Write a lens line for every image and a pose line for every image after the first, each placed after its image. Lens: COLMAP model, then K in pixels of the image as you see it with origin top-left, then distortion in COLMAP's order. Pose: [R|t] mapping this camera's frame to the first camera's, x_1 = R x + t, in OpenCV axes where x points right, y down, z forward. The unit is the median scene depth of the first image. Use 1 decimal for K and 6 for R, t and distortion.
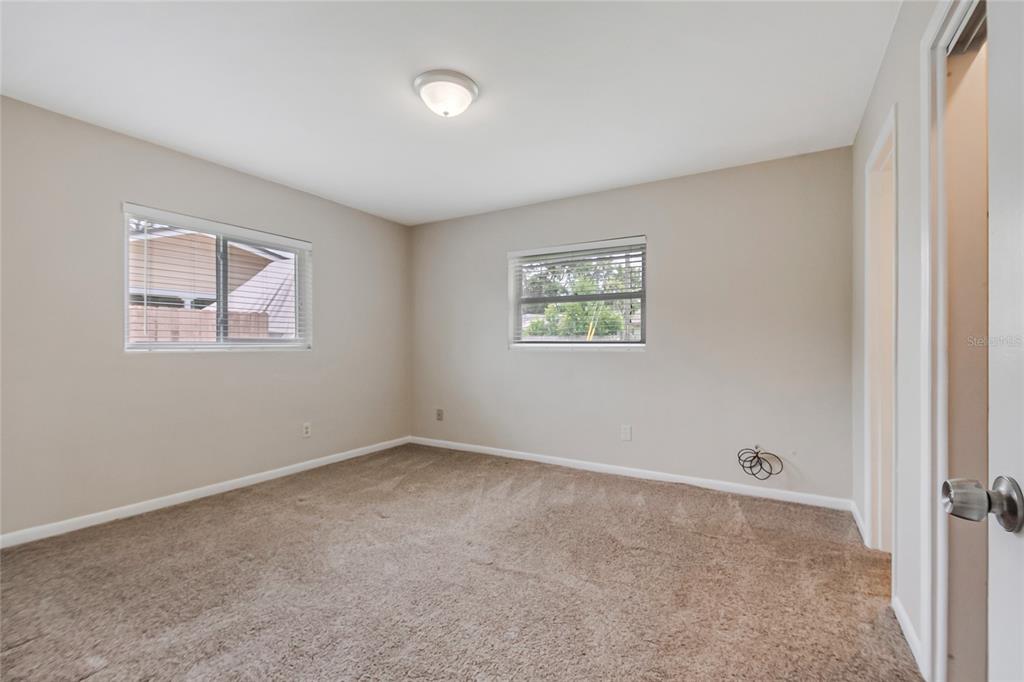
lens RADIAL K [[449.1, 0, 520.4], [0, 449.1, 344.9], [0, 0, 1]] dist [0.014073, -0.020085]
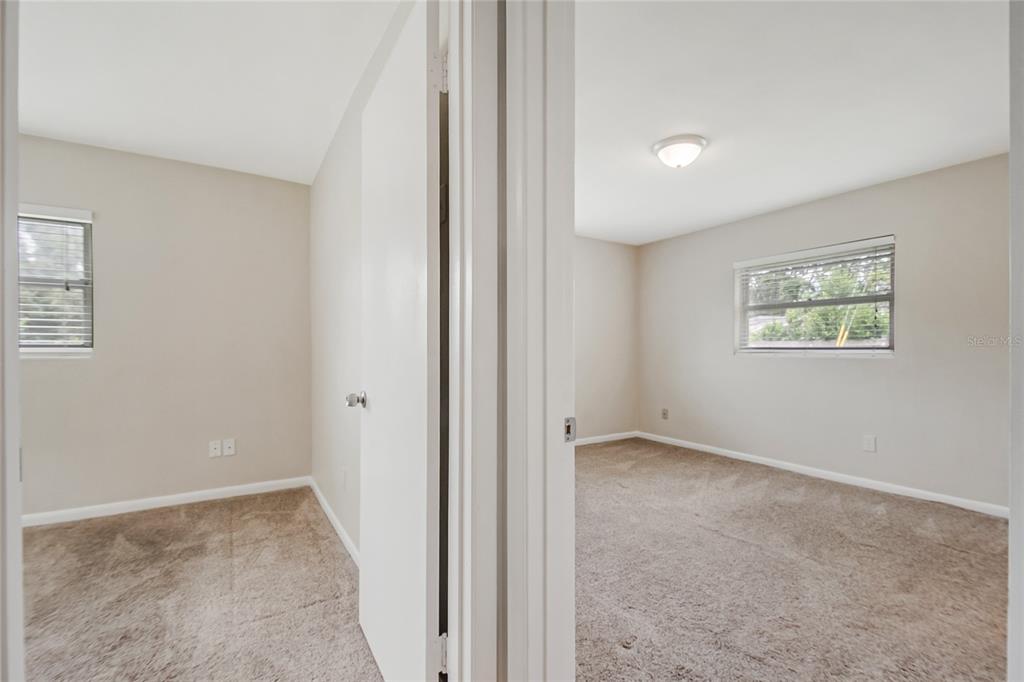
lens RADIAL K [[455.1, 0, 523.1], [0, 455.1, 347.5], [0, 0, 1]] dist [0.013667, -0.021645]
pose [[0.894569, 0.002343, -0.446923, 0.011200], [-0.004709, 0.999980, -0.004184, -0.000159], [0.446905, 0.005847, 0.894562, -0.237386]]
